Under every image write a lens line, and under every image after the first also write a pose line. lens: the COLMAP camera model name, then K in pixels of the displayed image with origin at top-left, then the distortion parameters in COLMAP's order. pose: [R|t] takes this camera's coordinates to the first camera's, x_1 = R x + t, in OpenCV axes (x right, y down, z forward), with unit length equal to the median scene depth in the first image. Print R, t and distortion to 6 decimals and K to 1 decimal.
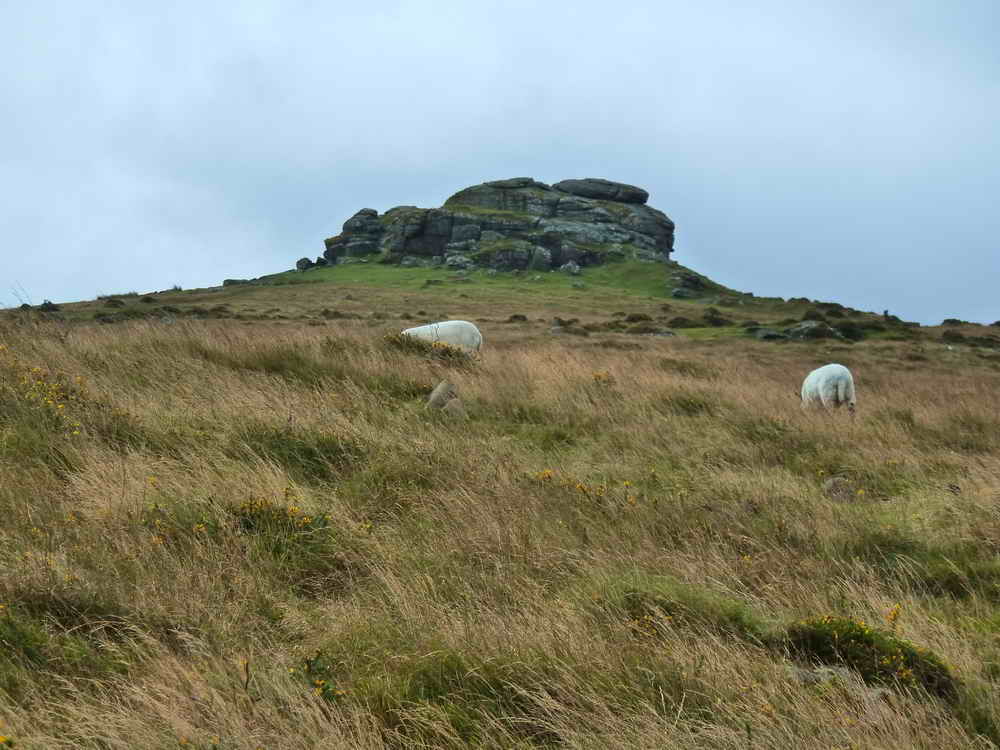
lens RADIAL K [[6118.2, 0, 500.0], [0, 6118.2, 374.9], [0, 0, 1]] dist [-0.019208, 0.000000]
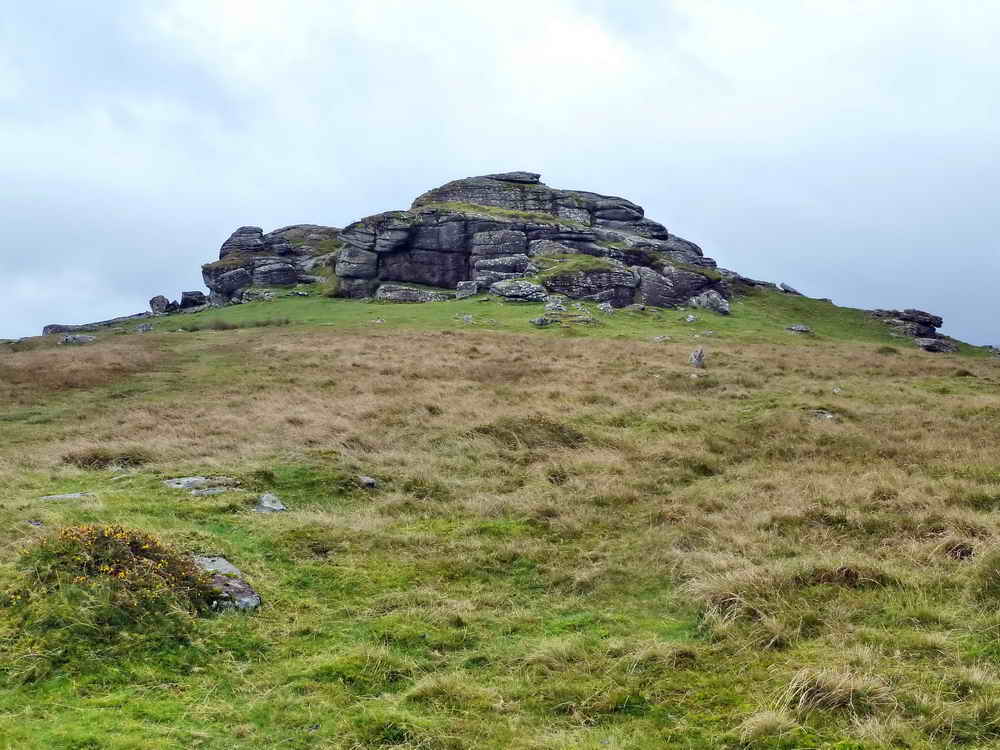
lens RADIAL K [[1283.1, 0, 499.9], [0, 1283.1, 374.1], [0, 0, 1]] dist [0.013880, 0.000000]
pose [[0.932348, -0.010320, 0.361415, -0.049494], [0.007990, 0.999937, 0.007940, -0.011697], [-0.361474, -0.004515, 0.932371, 0.879766]]
